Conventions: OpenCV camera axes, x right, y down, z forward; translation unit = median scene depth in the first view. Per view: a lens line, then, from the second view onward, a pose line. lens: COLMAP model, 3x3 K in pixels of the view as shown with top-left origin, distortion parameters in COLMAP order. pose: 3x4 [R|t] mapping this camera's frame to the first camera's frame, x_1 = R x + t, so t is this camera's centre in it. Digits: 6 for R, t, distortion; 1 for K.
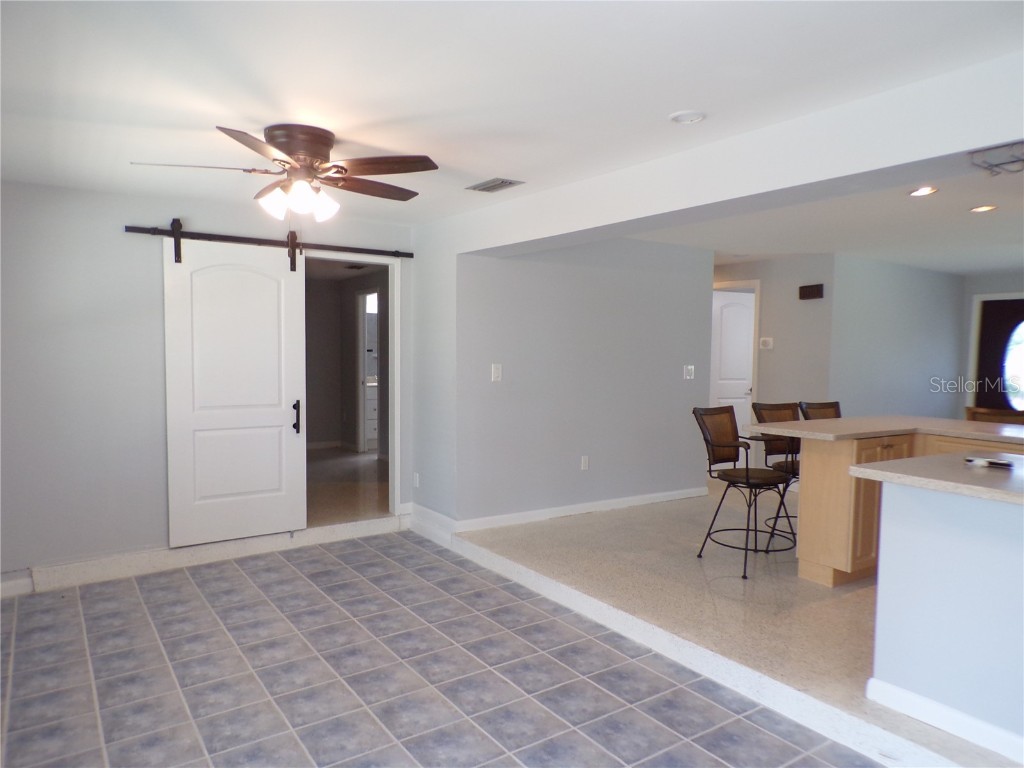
lens RADIAL K [[699.4, 0, 510.7], [0, 699.4, 385.9], [0, 0, 1]] dist [-0.004241, 0.017207]
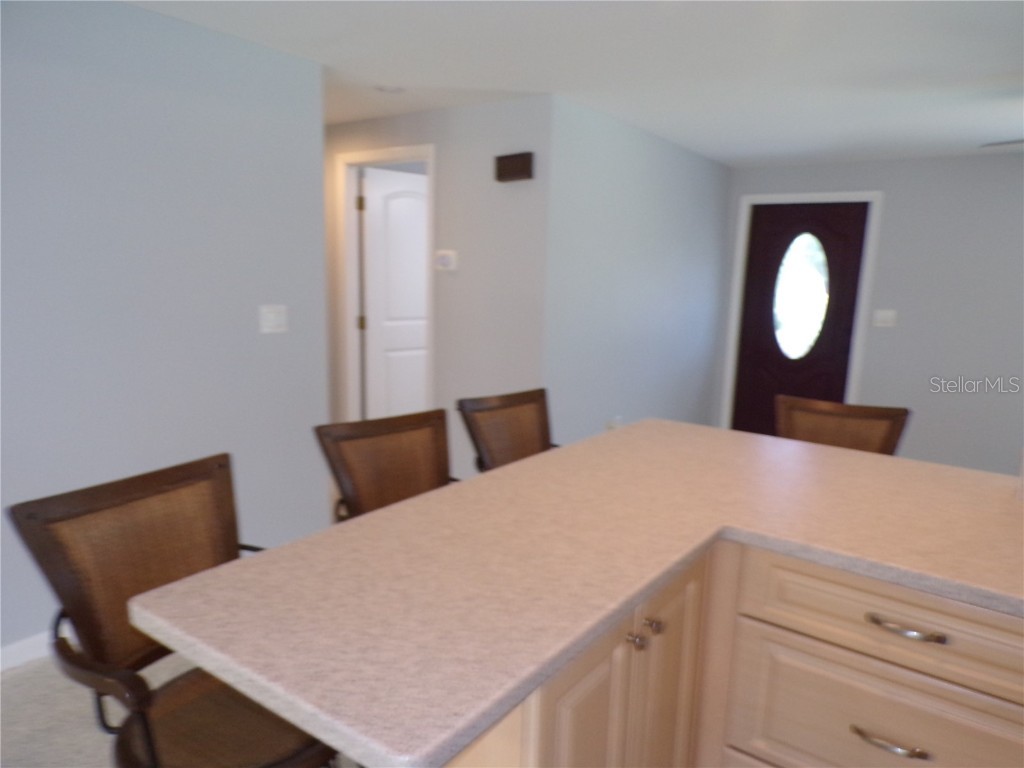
lens RADIAL K [[699.4, 0, 511.8], [0, 699.4, 381.1], [0, 0, 1]] dist [-0.004241, 0.017207]
pose [[0.945819, -0.042354, 0.321919, 0.231712], [0.004474, 0.993062, 0.117508, -0.030171], [-0.324662, -0.109701, 0.939447, 0.442242]]
